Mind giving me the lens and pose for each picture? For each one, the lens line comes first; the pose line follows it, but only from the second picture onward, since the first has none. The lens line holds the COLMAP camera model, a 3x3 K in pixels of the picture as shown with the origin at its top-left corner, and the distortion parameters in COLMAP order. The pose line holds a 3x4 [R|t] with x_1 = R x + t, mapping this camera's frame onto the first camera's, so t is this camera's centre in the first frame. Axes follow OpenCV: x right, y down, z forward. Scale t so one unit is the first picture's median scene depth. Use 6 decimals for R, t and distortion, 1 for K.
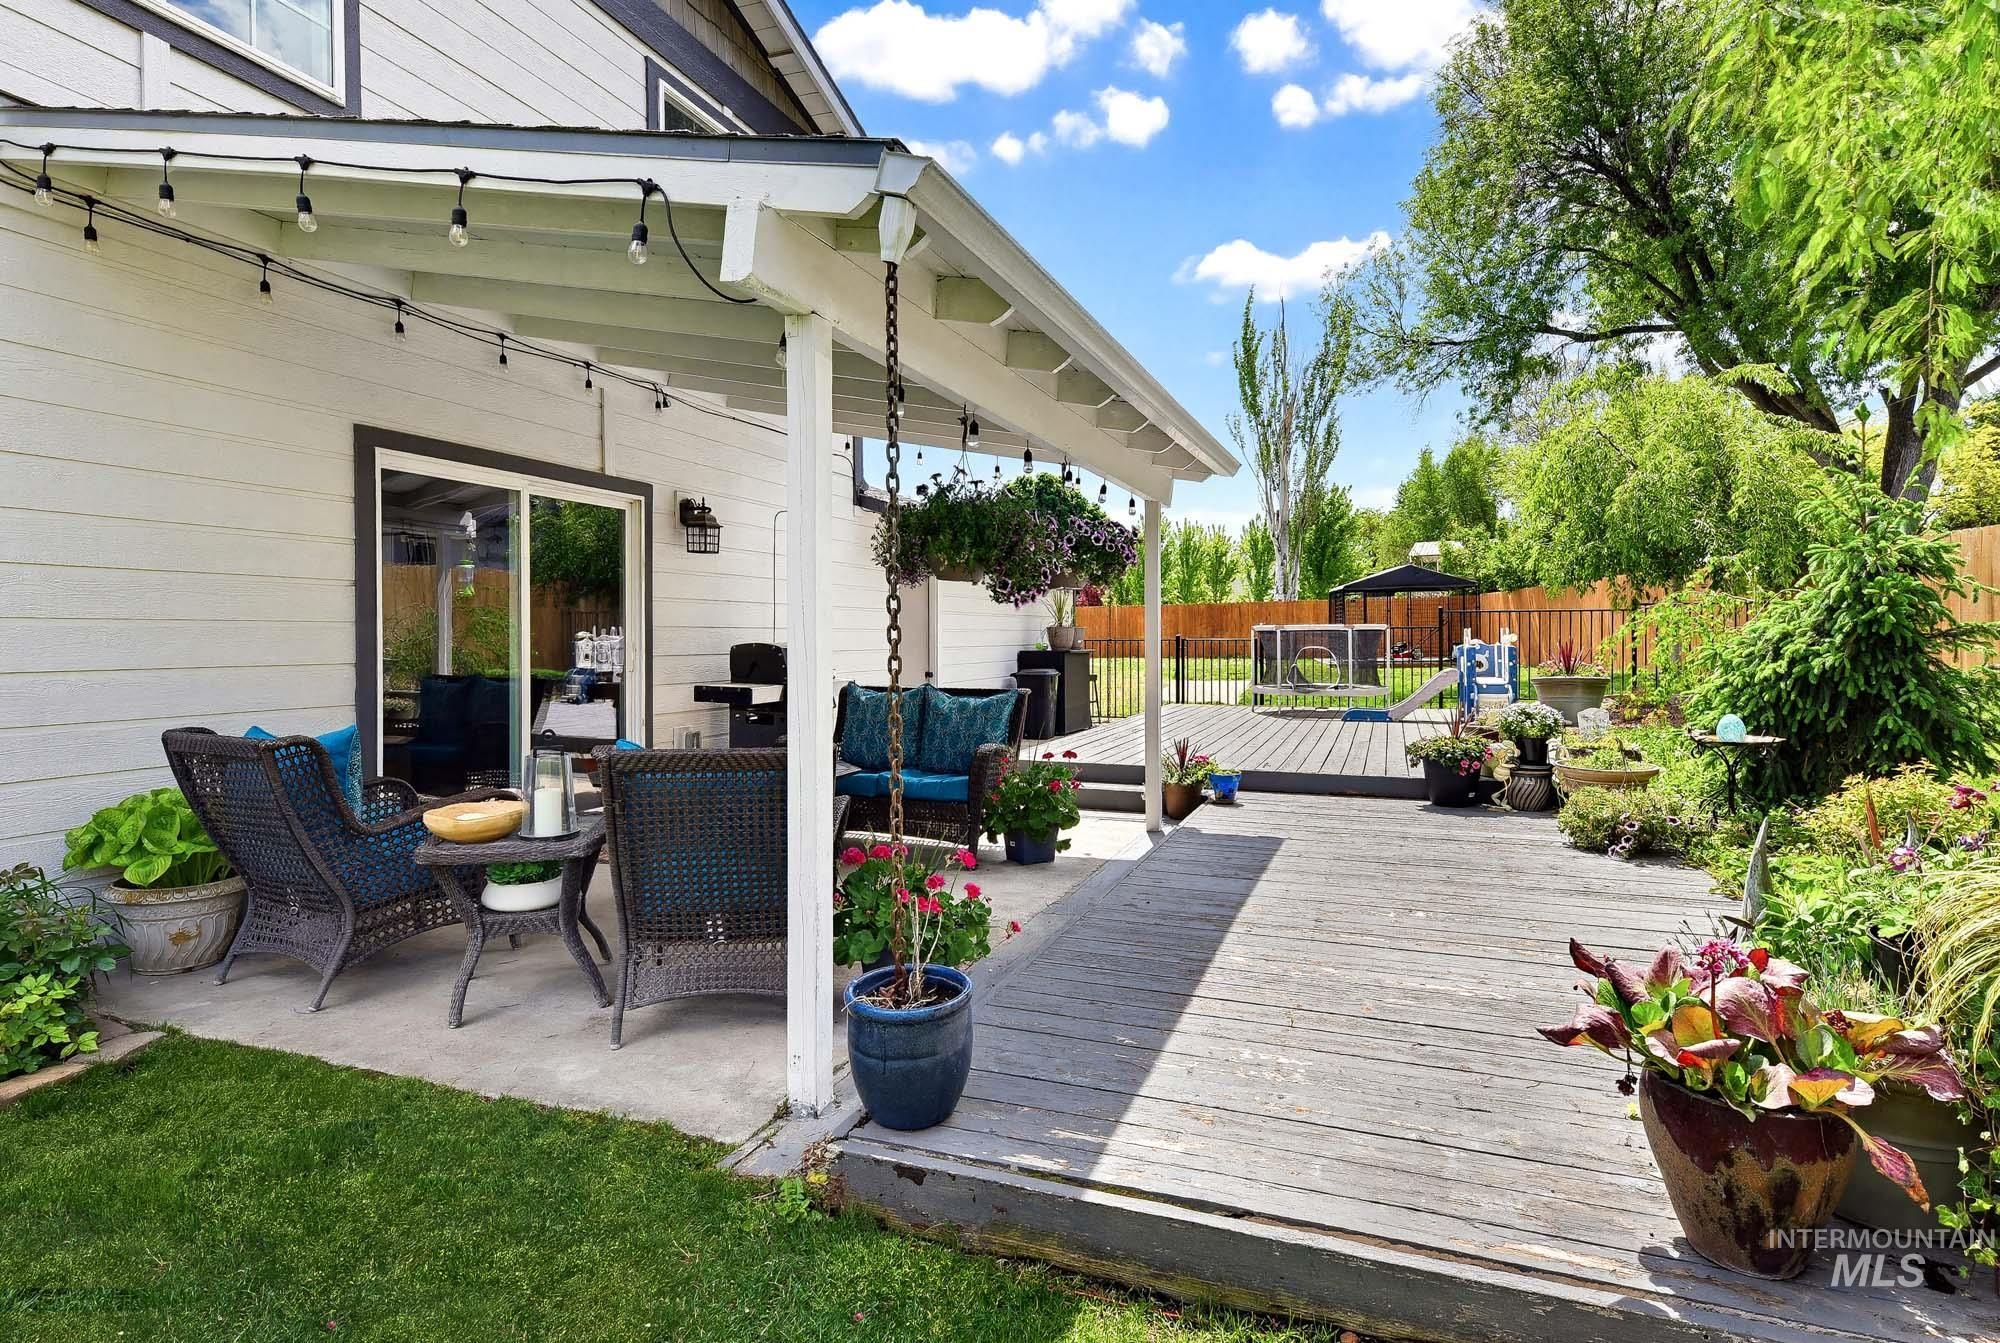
lens RADIAL K [[976.1, 0, 1015.7], [0, 976.1, 661.7], [0, 0, 1]] dist [-0.002908, -0.000259]
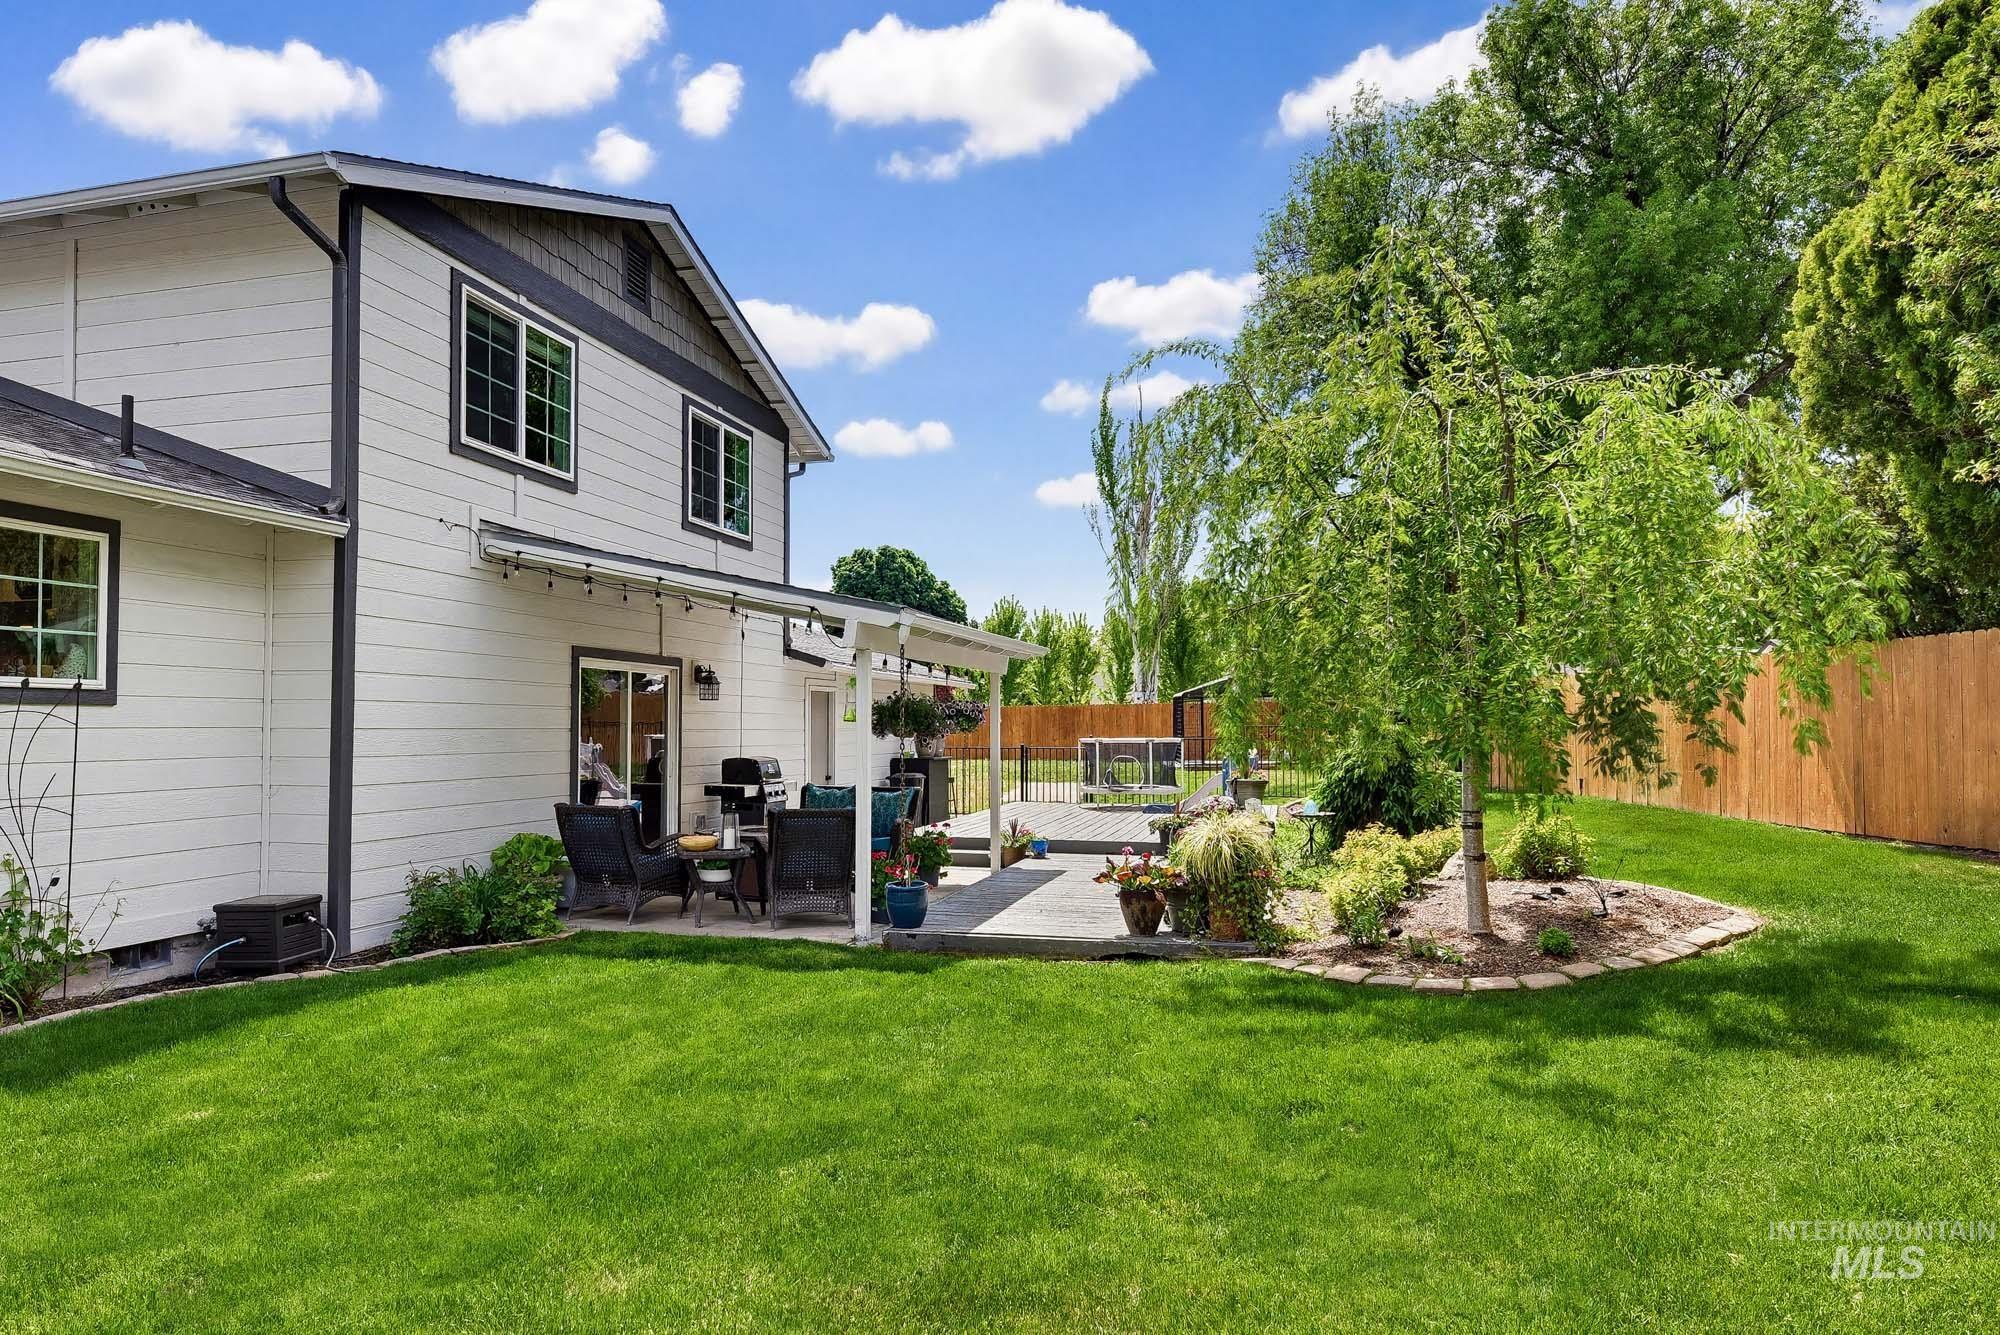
lens RADIAL K [[1199.2, 0, 988.8], [0, 1199.2, 702.2], [0, 0, 1]] dist [-0.002344, -0.000387]
pose [[0.992663, 0.006958, 0.120715, -0.038559], [-0.001141, 0.998837, -0.048193, -0.005875], [-0.120910, 0.047702, 0.991517, -0.340844]]
